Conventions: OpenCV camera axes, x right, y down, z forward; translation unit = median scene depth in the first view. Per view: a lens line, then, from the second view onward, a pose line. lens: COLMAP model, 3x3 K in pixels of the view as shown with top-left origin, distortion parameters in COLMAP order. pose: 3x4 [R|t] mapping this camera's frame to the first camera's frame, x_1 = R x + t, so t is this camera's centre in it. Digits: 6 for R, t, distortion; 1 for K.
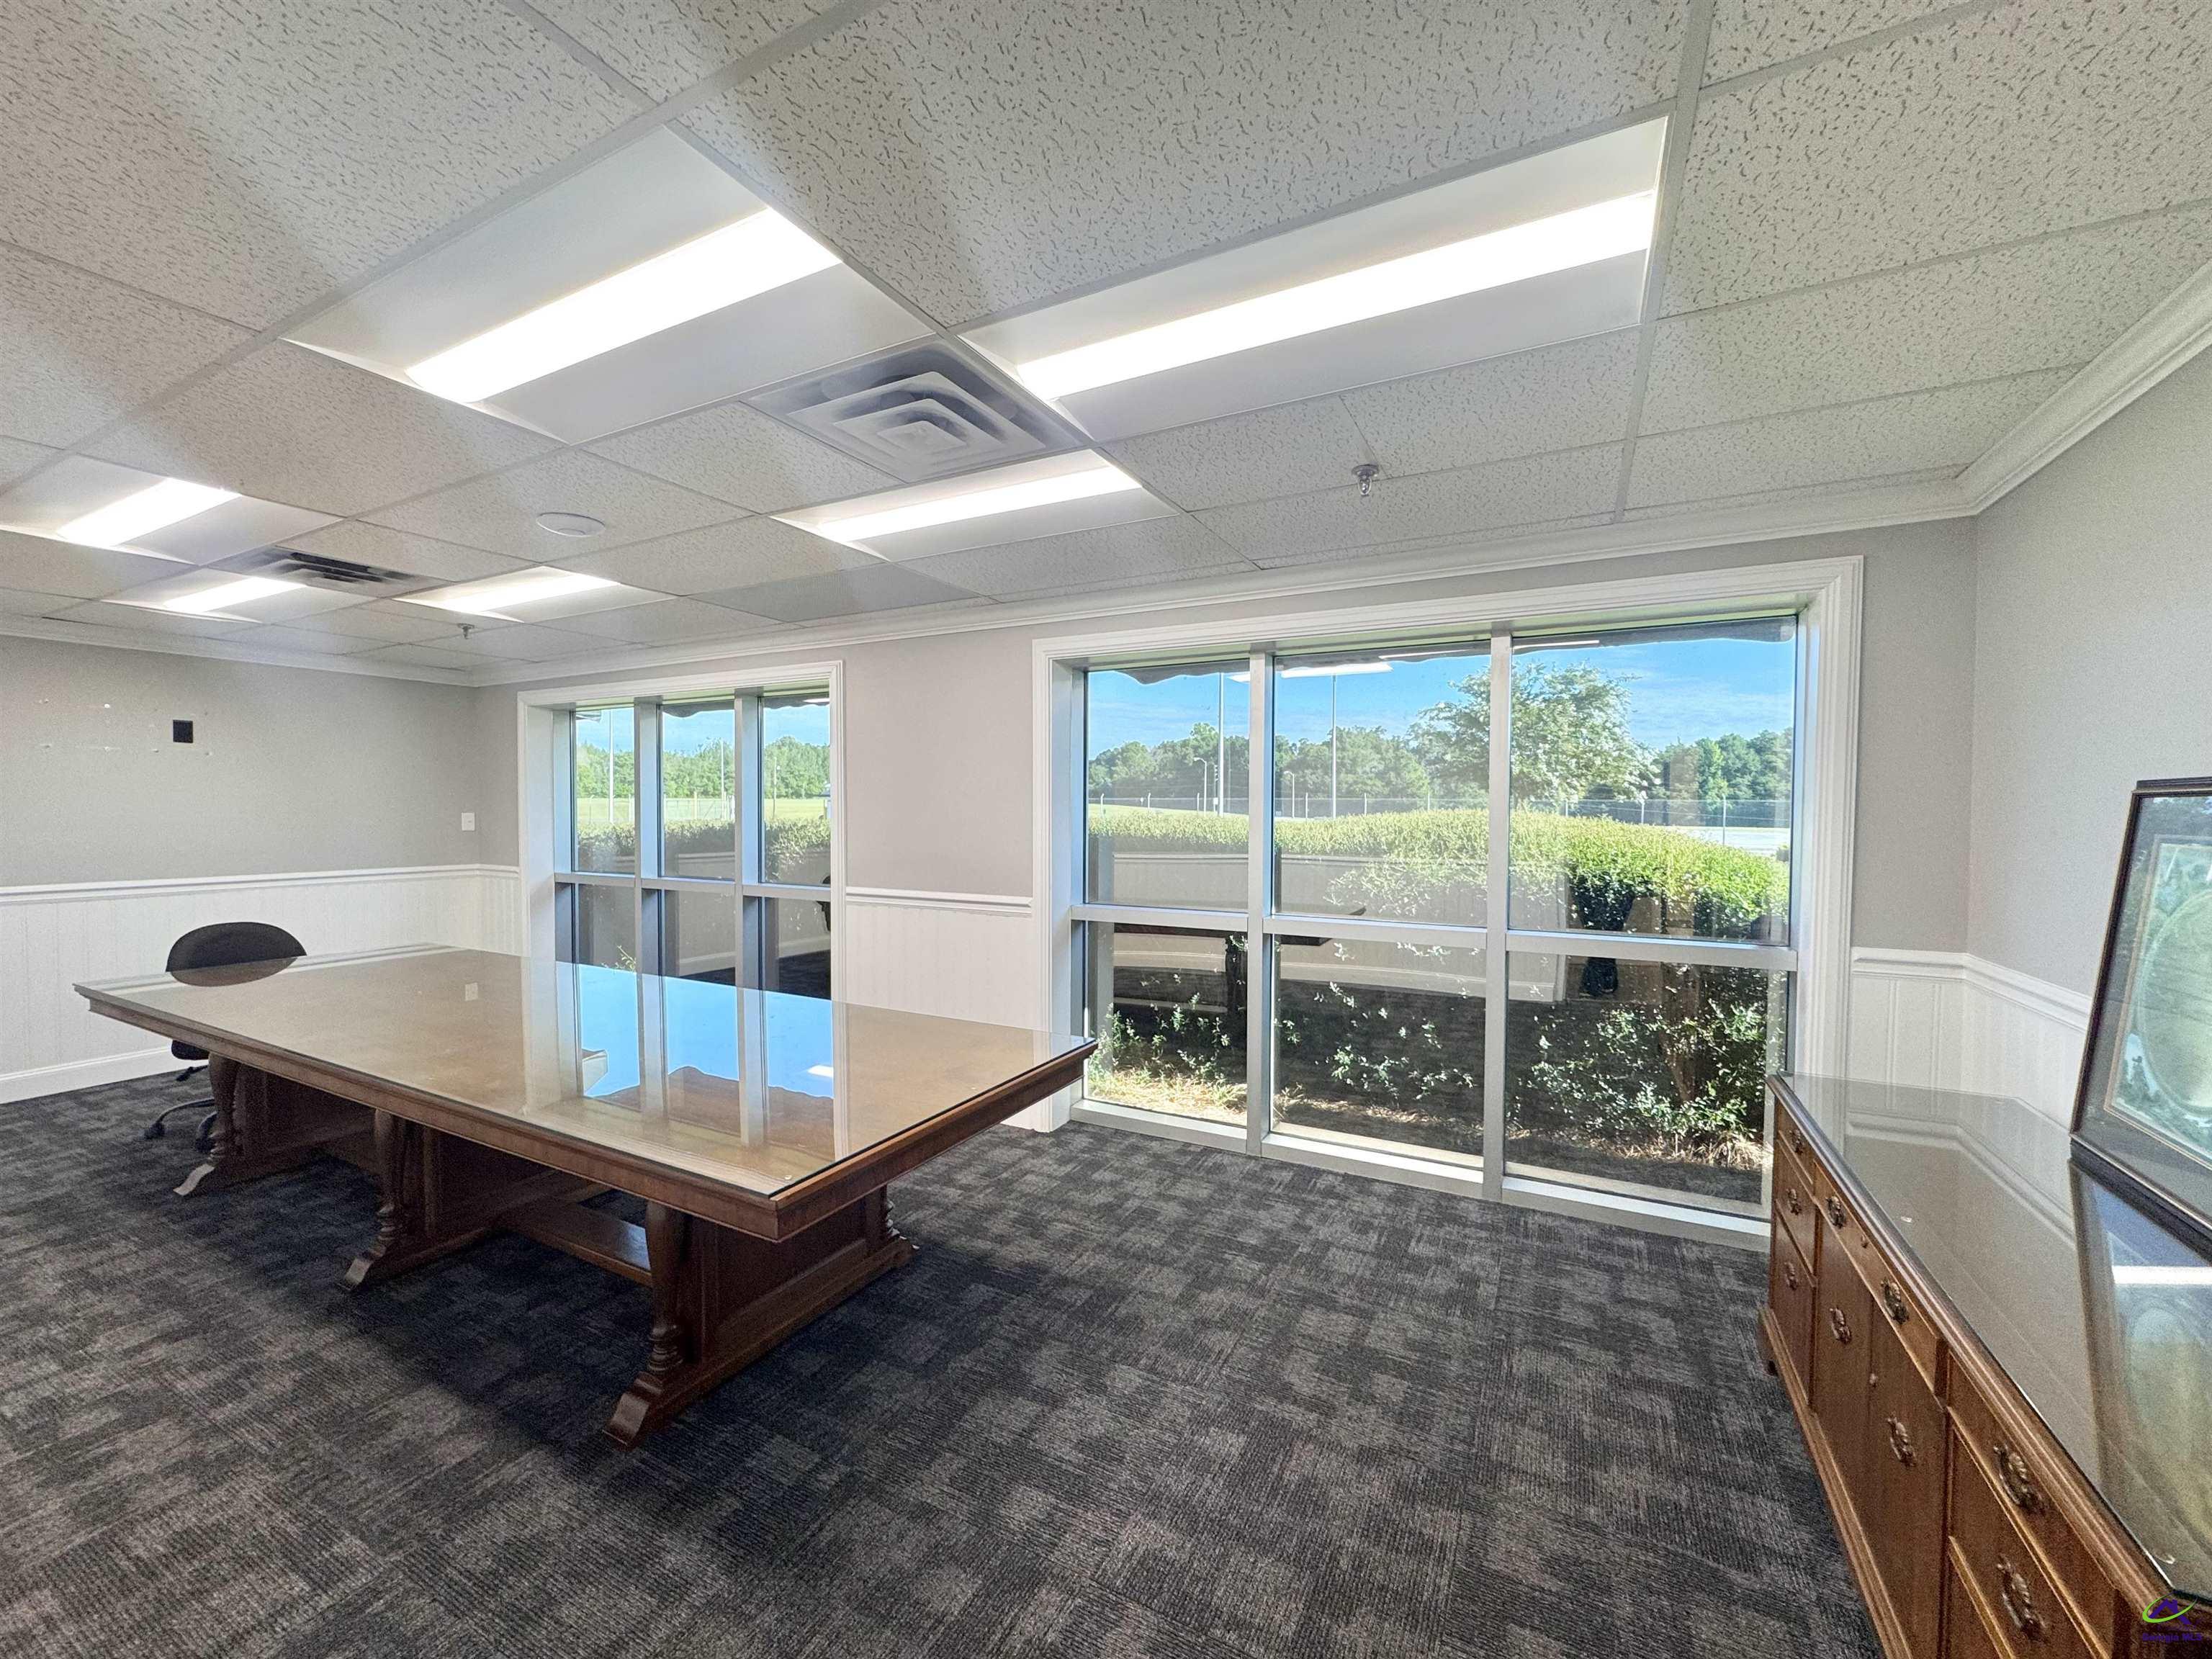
lens RADIAL K [[883.4, 0, 1100.2], [0, 883.4, 822.0], [0, 0, 1]] dist [0.002499, -0.000207]
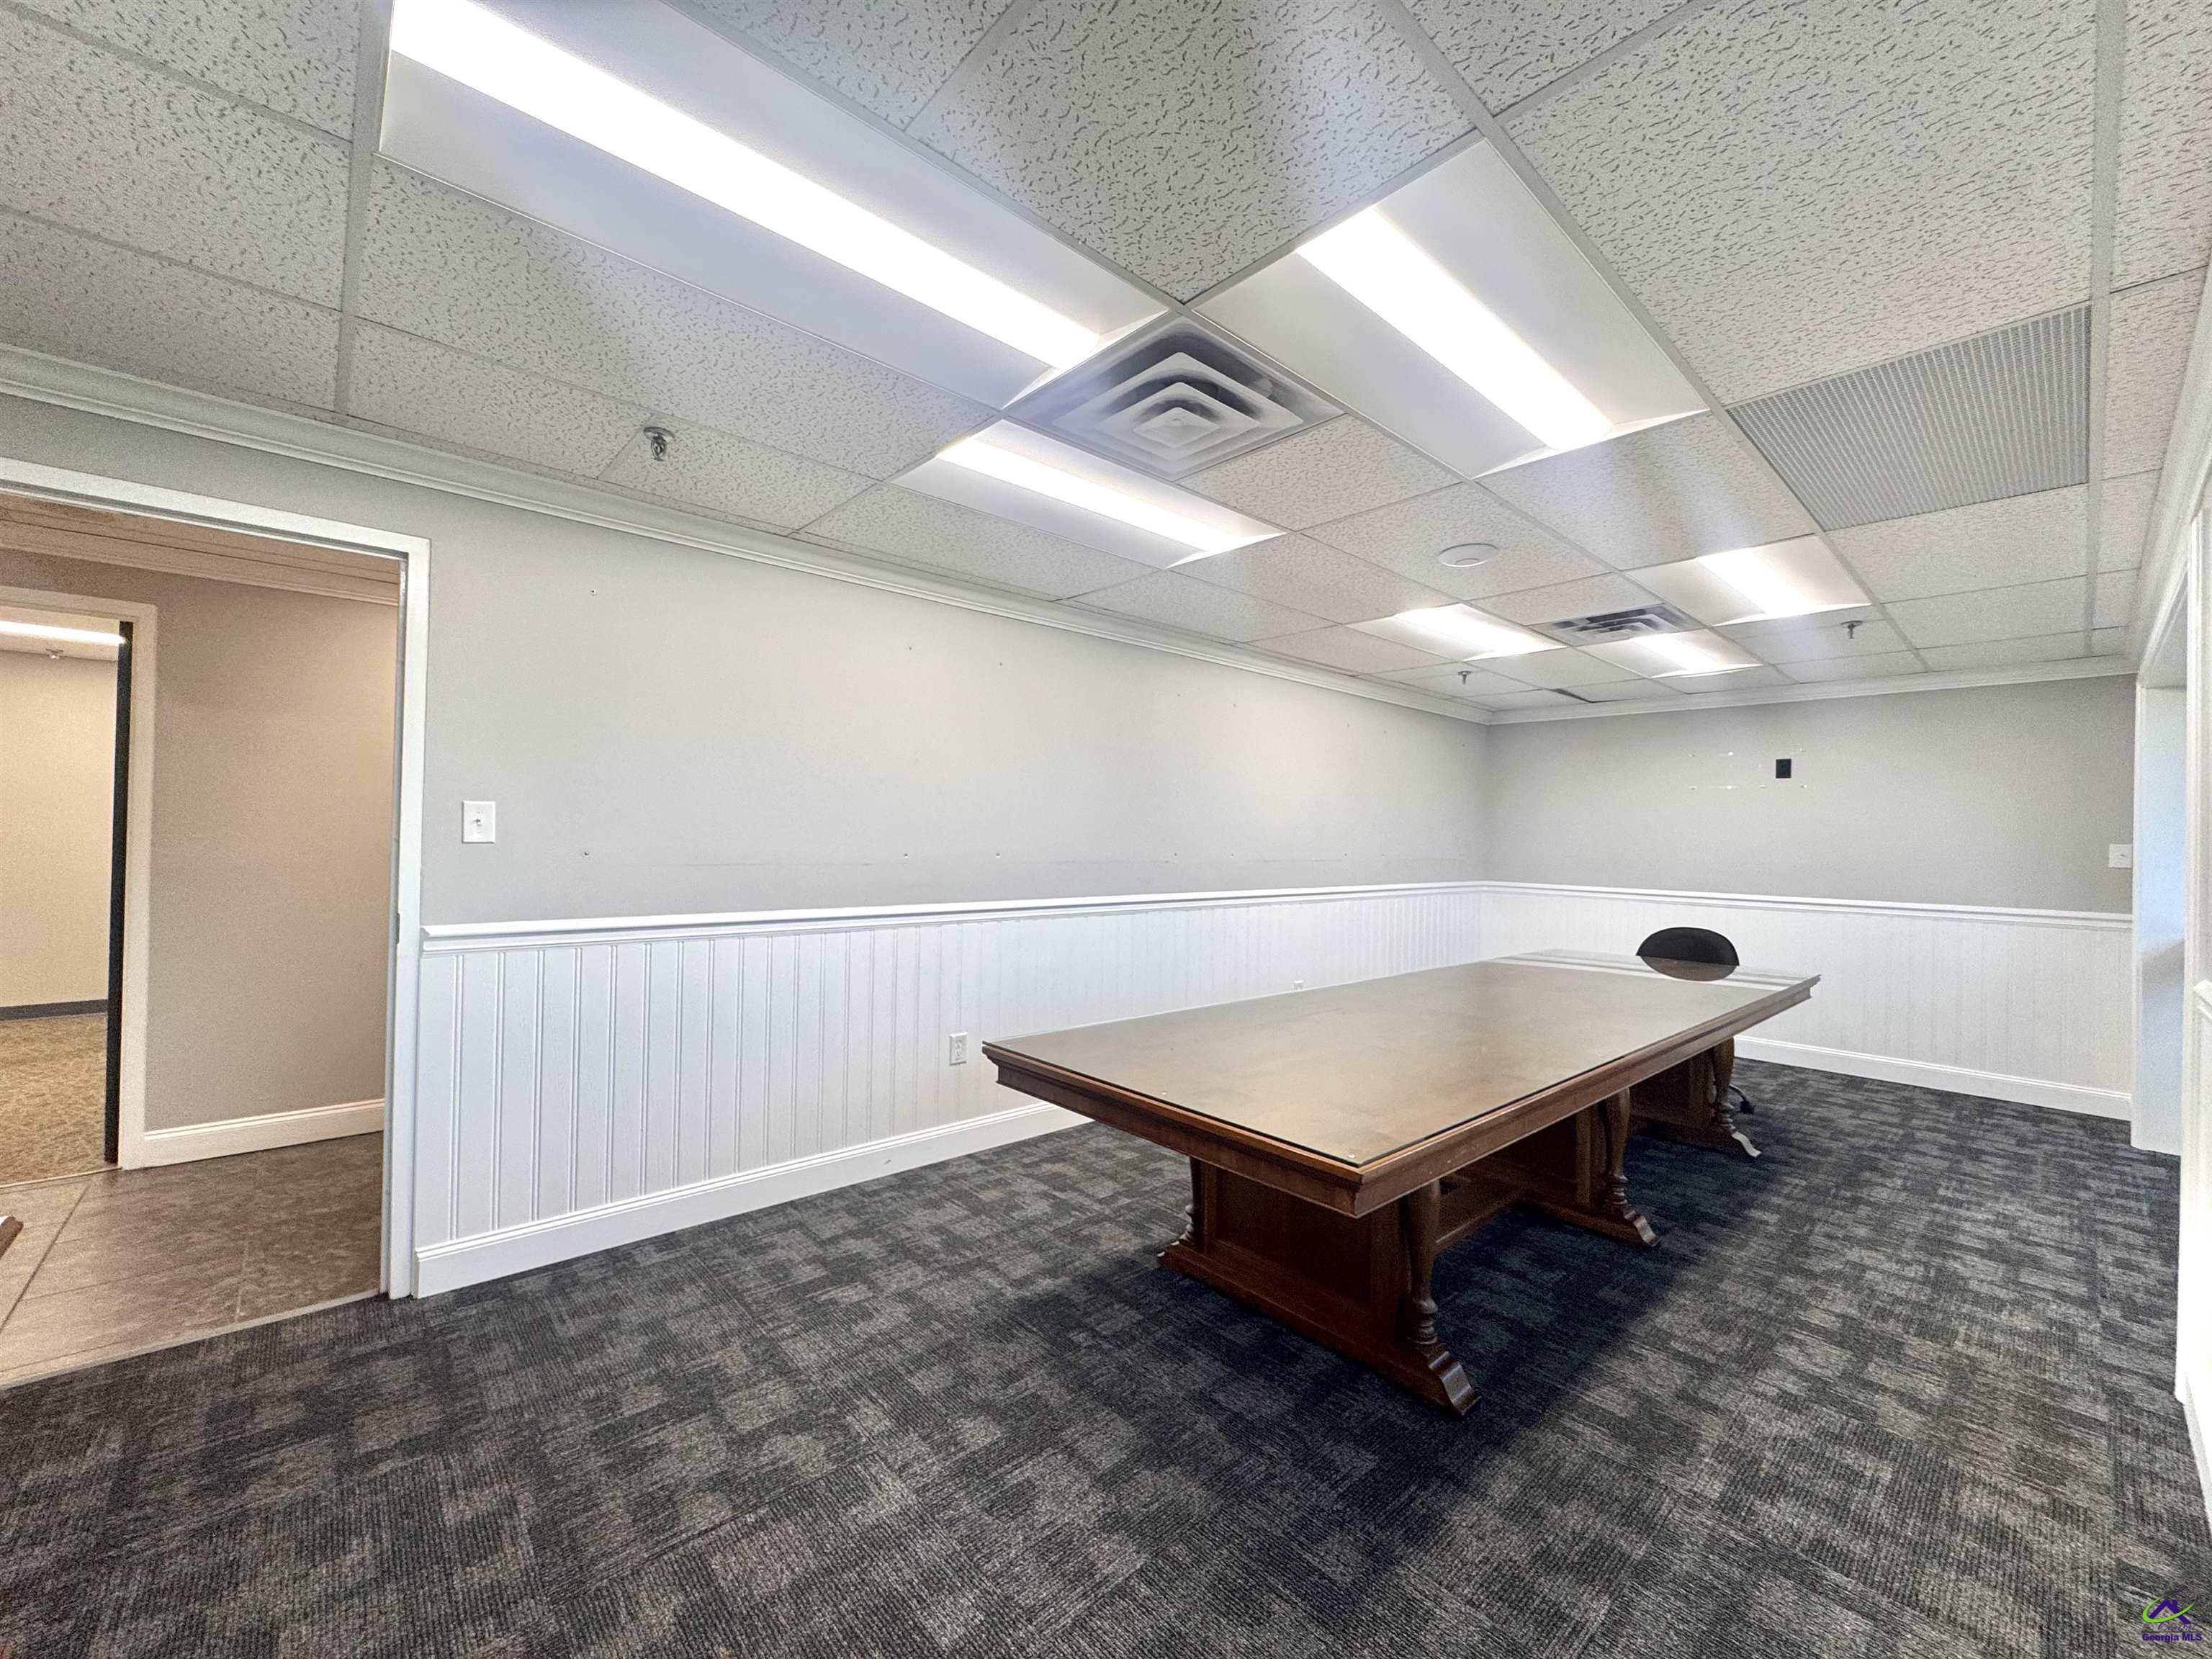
lens RADIAL K [[883.4, 0, 1109.7], [0, 883.4, 832.4], [0, 0, 1]] dist [0.002499, -0.000207]
pose [[-0.336146, -0.015492, -0.941682, 0.773520], [-0.032570, 0.999458, -0.004817, 0.036095], [0.941246, 0.029051, -0.336469, 1.298029]]
